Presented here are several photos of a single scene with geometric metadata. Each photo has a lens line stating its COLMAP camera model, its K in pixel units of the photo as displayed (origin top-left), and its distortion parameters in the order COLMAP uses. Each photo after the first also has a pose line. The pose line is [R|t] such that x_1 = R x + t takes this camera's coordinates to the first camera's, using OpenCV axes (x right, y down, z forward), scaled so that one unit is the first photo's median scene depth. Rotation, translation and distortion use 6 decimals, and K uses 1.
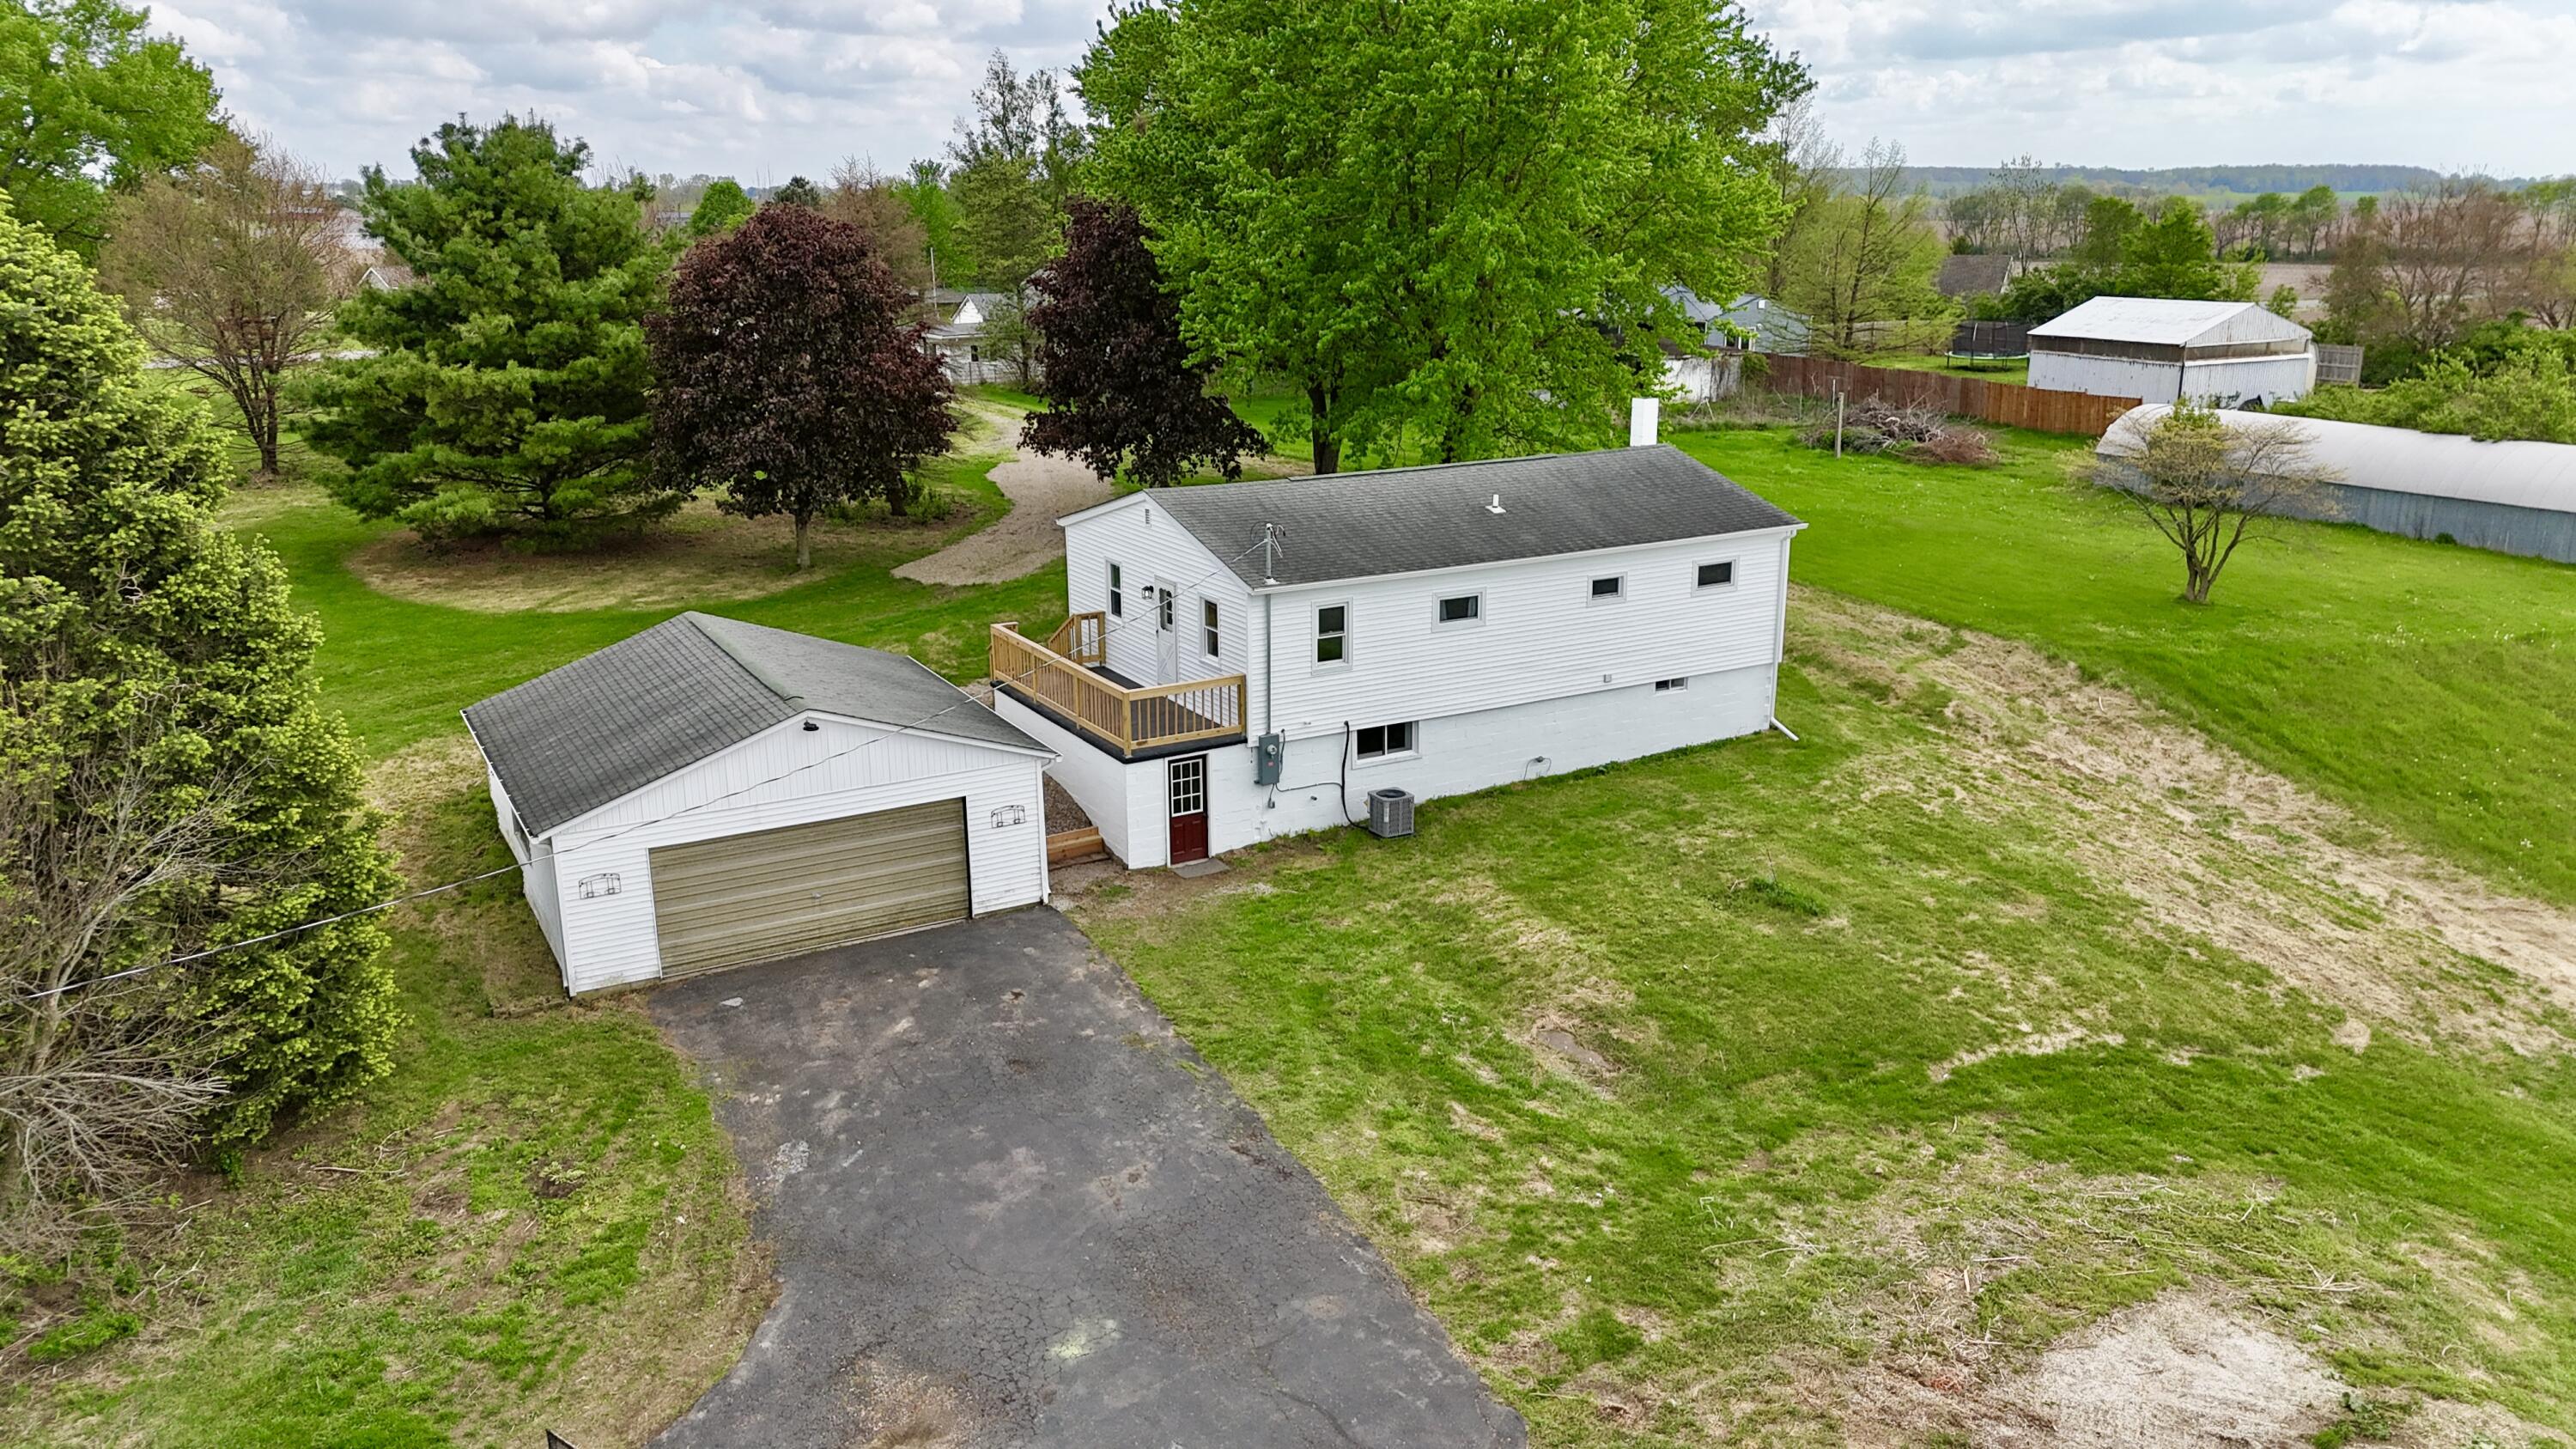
lens RADIAL K [[1880.2, 0, 1288.0], [0, 1880.2, 724.5], [0, 0, 1]] dist [0.099894, -0.113381]
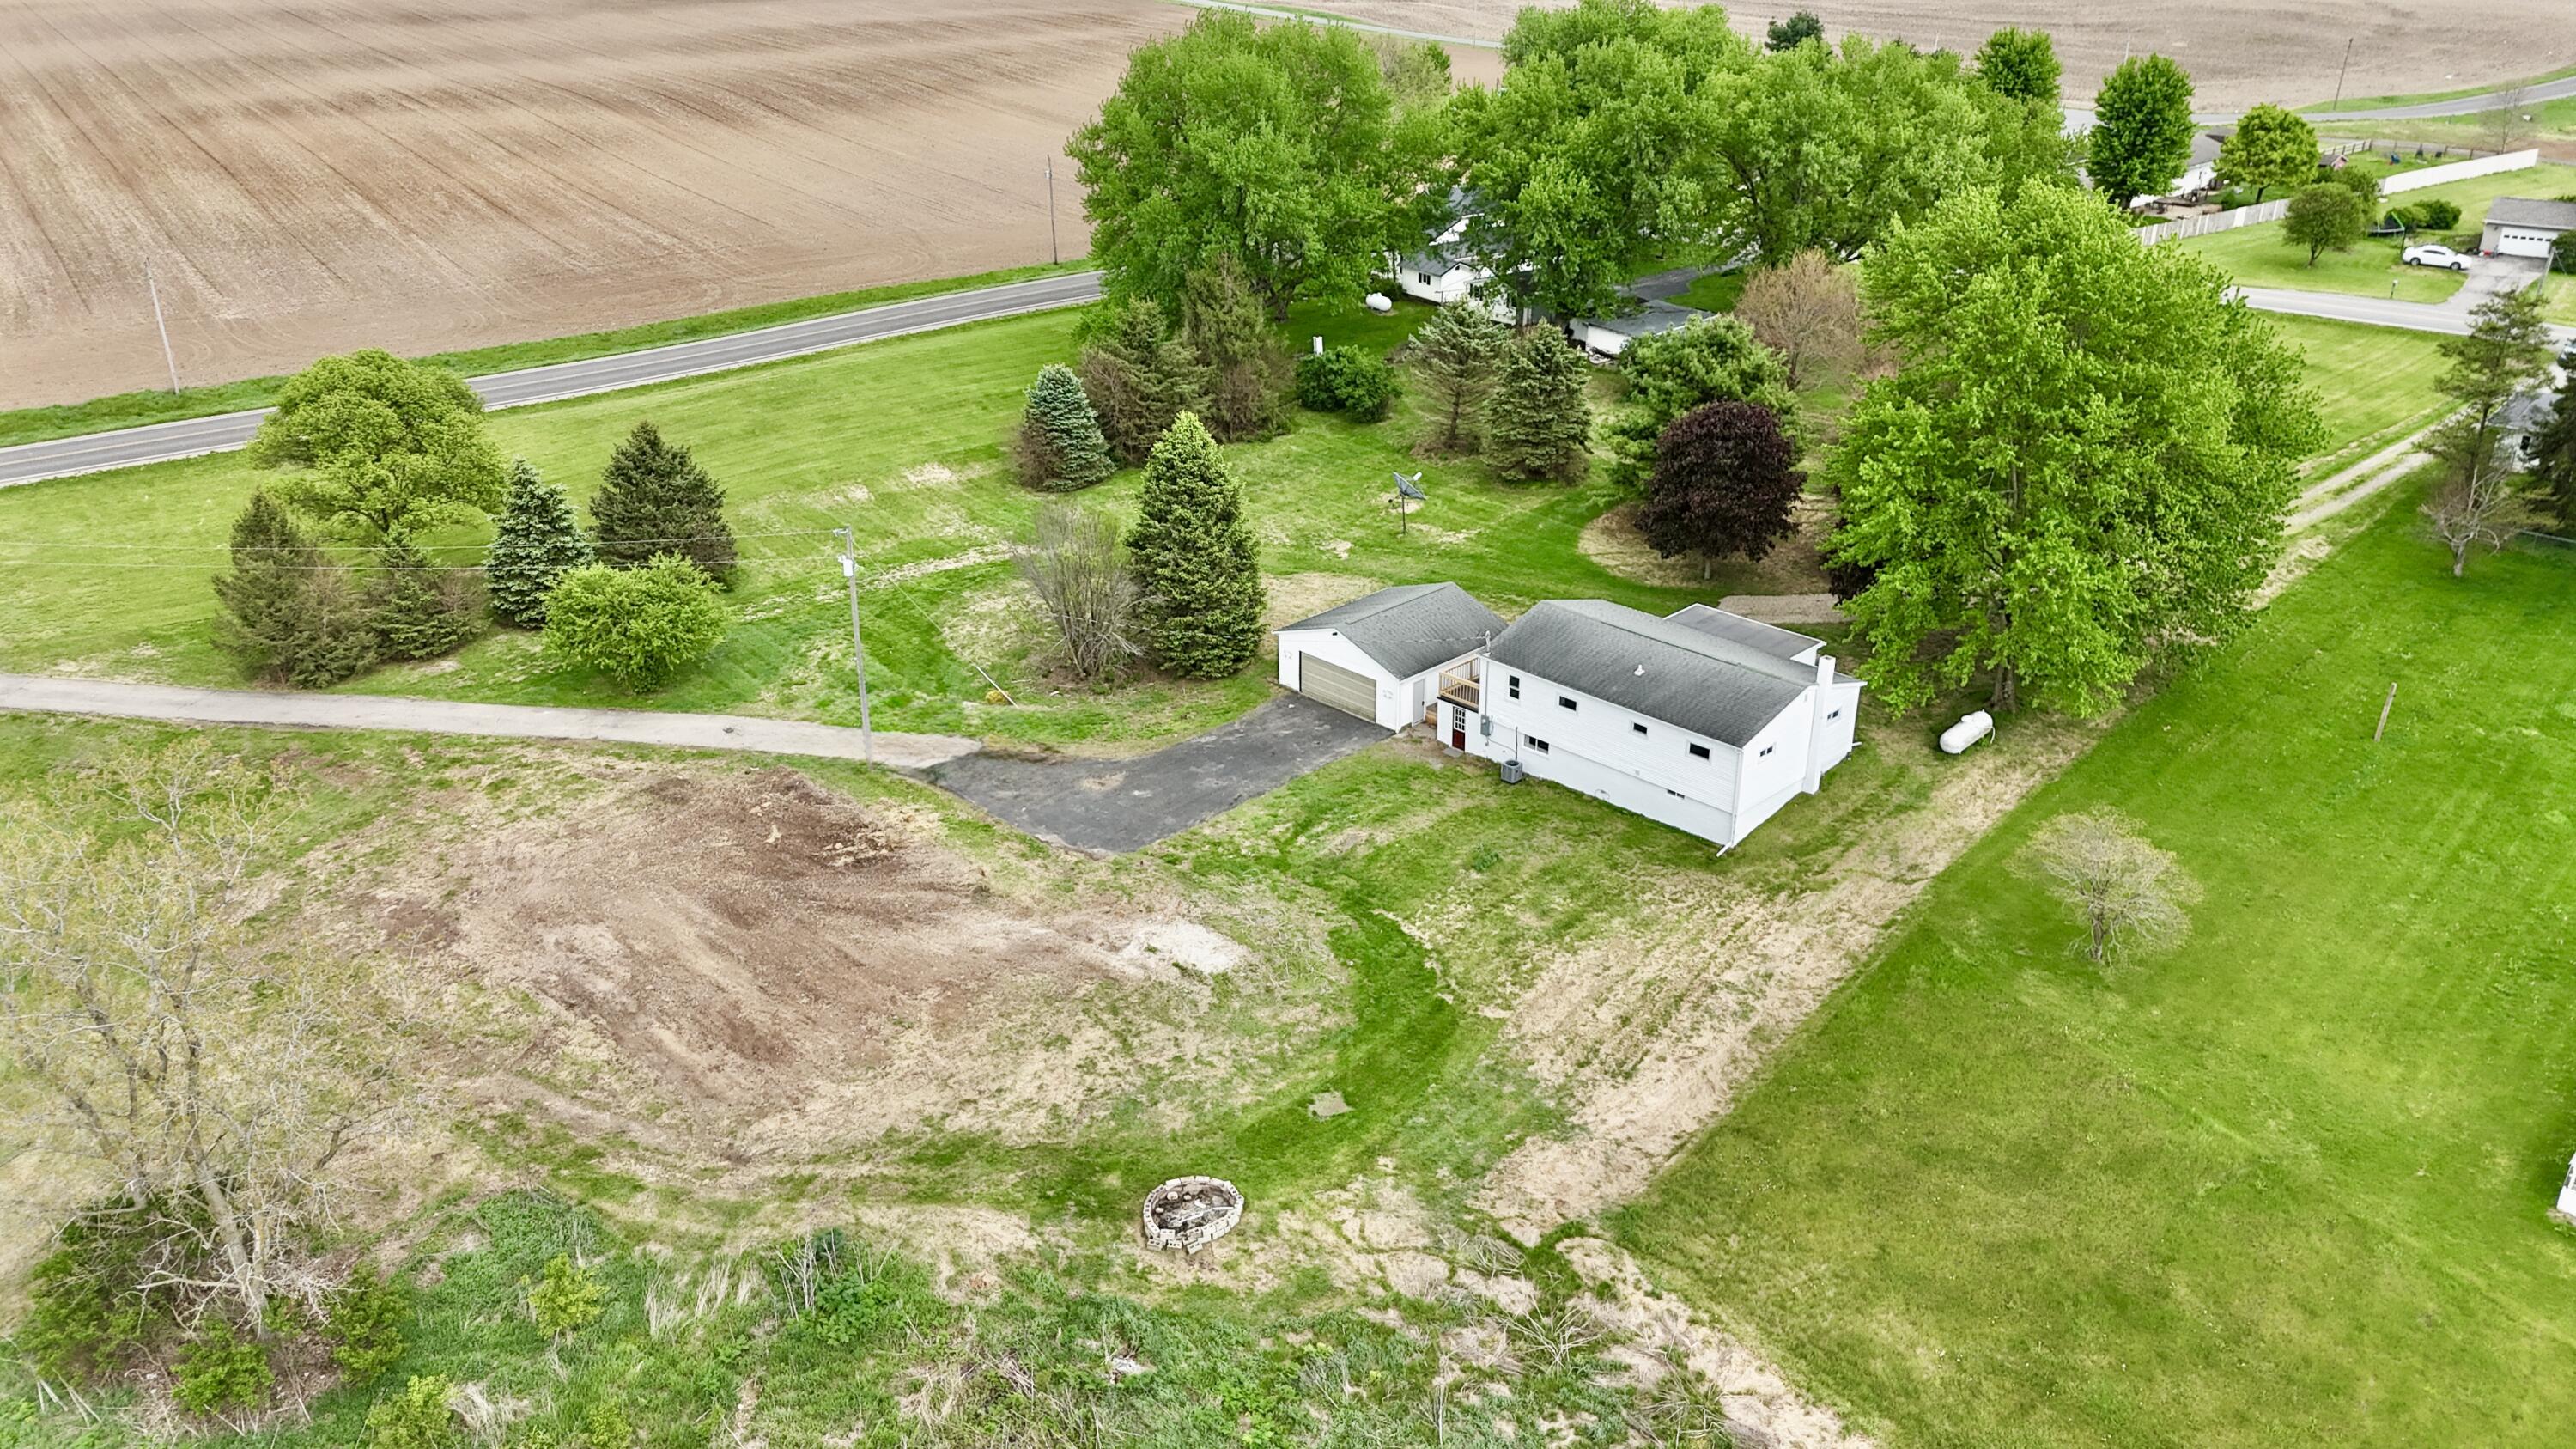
lens RADIAL K [[1880.2, 0, 1288.0], [0, 1880.2, 724.5], [0, 0, 1]] dist [0.099894, -0.113381]
pose [[0.255008, 0.412949, -0.874325, 1.983754], [-0.255686, 0.900832, 0.350894, -0.744562], [0.932521, 0.134072, 0.335304, -0.015705]]
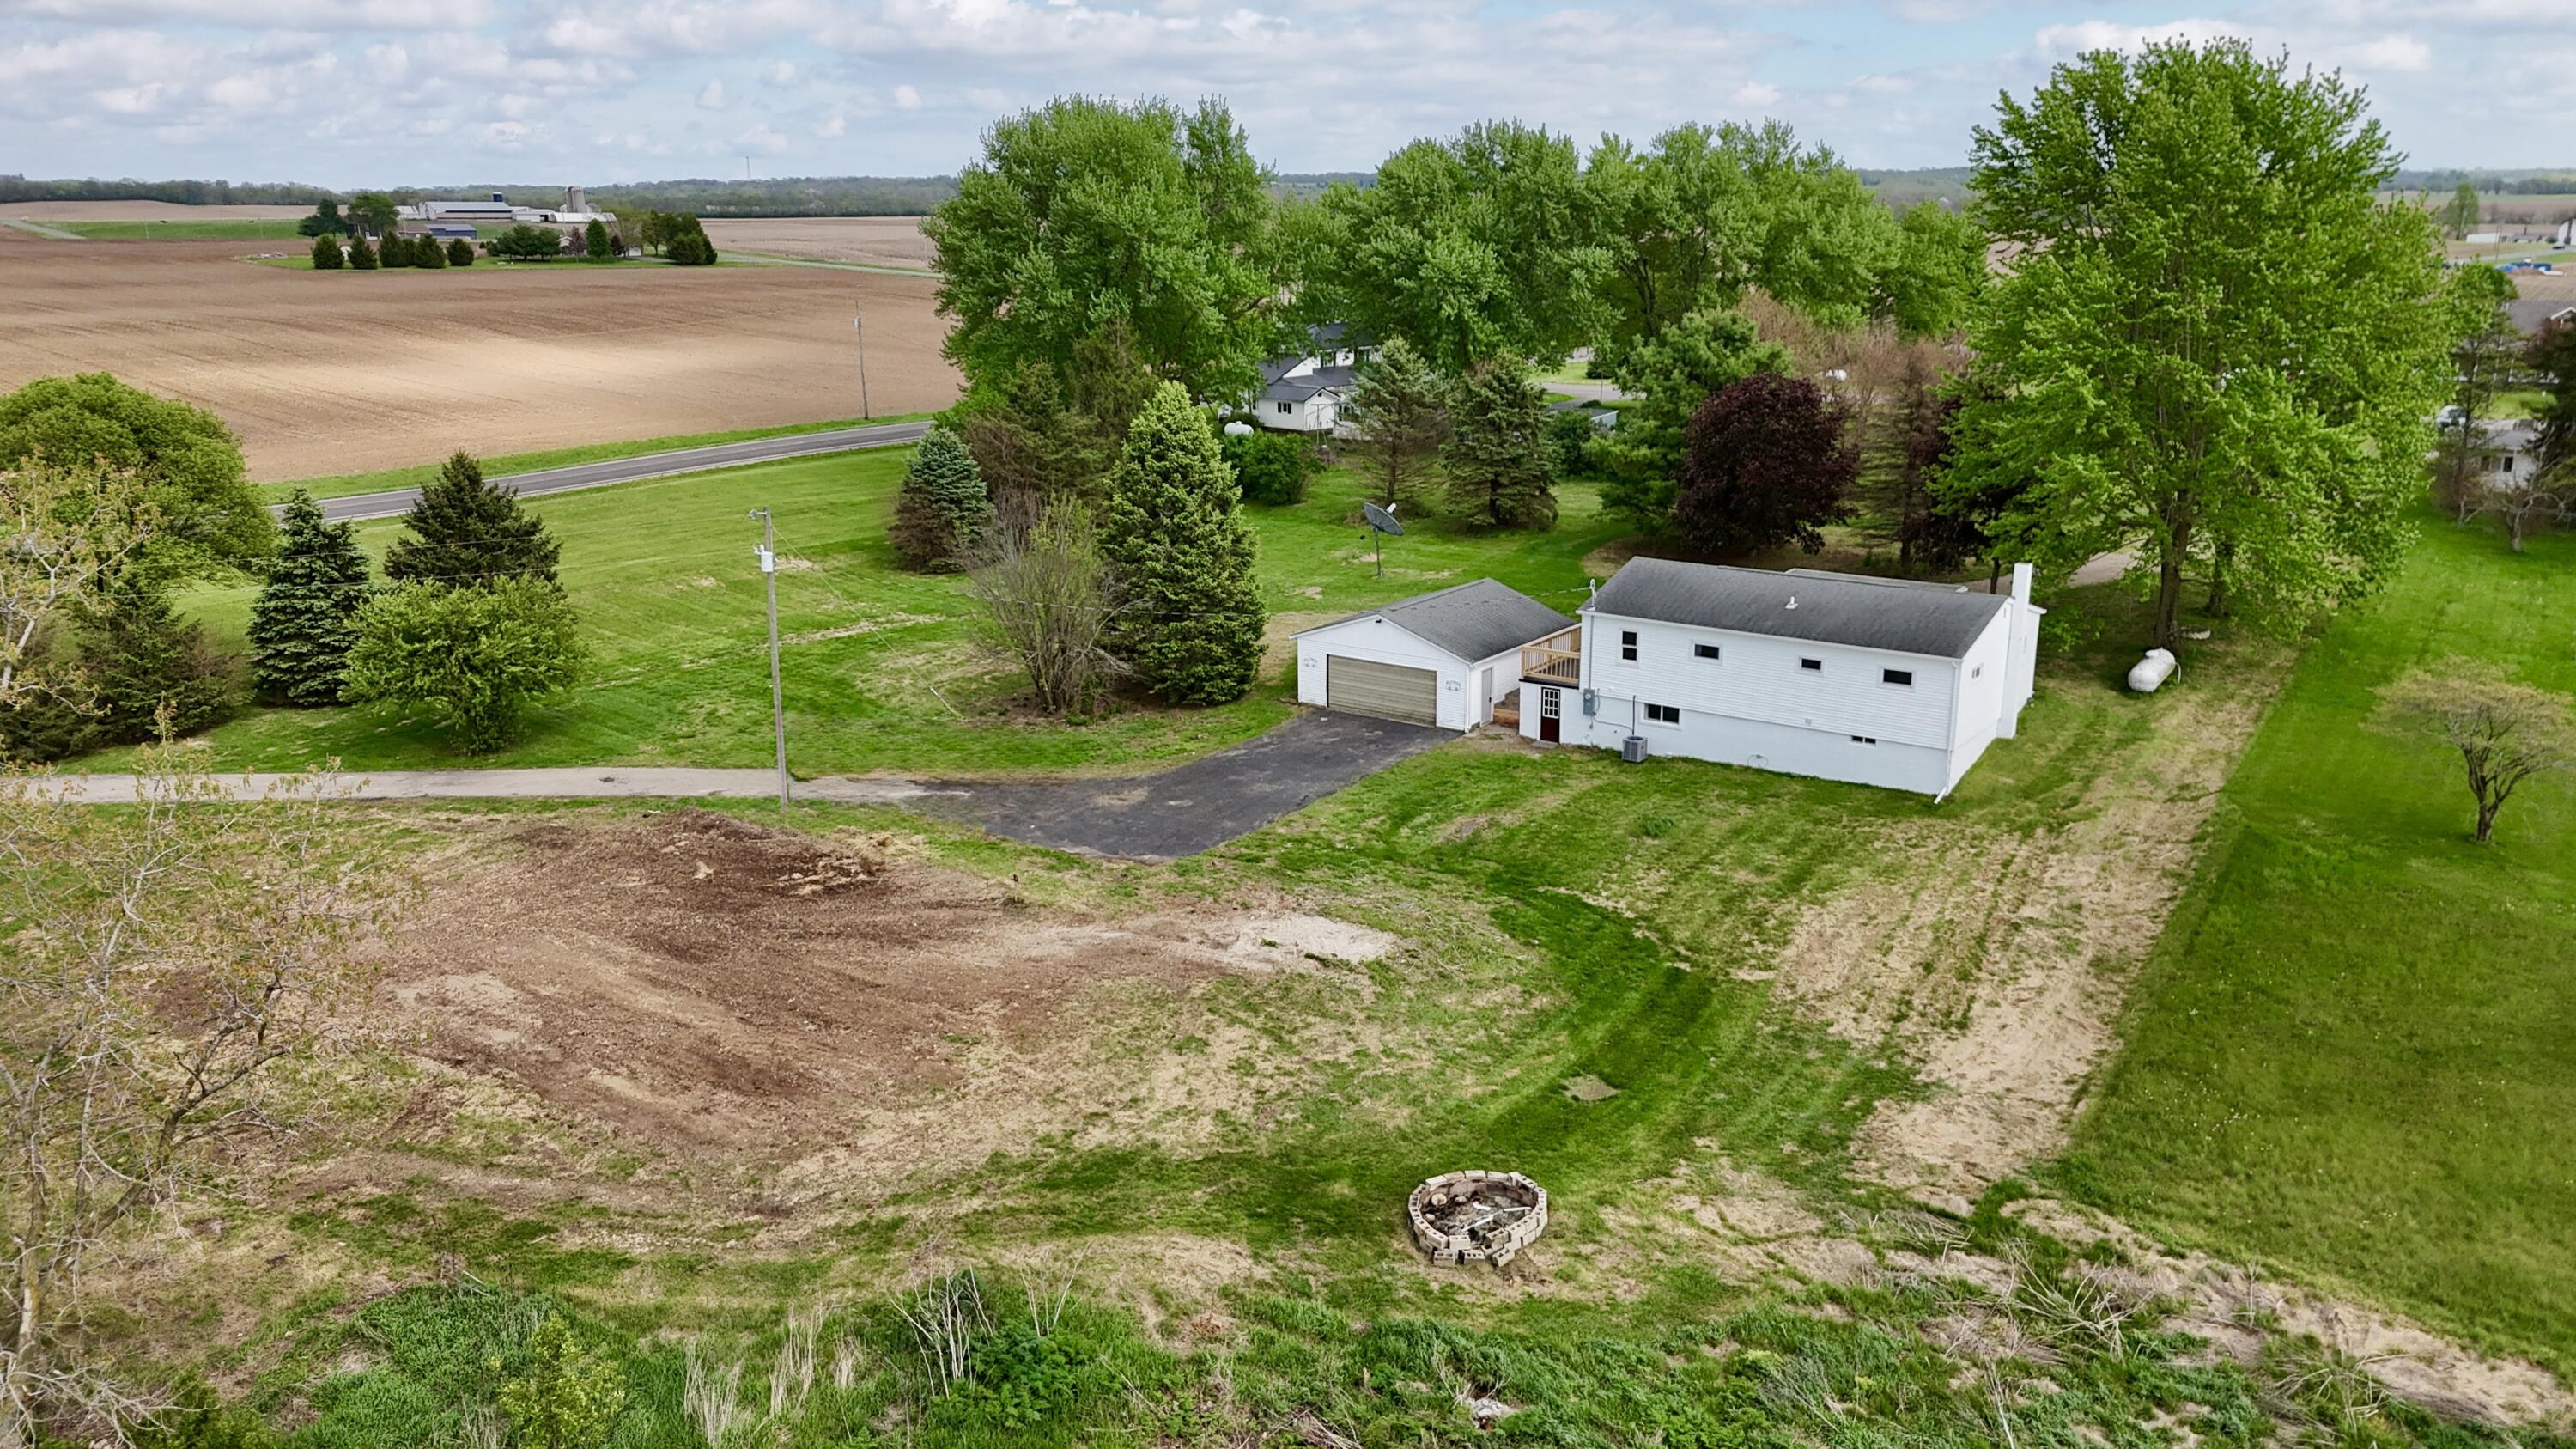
lens RADIAL K [[1892.4, 0, 1288.0], [0, 1892.4, 724.5], [0, 0, 1]] dist [0.072133, -0.060576]
pose [[0.409711, 0.244954, -0.878712, 1.568998], [-0.239087, 0.958433, 0.155701, -0.186569], [0.880326, 0.146296, 0.451246, -0.136670]]
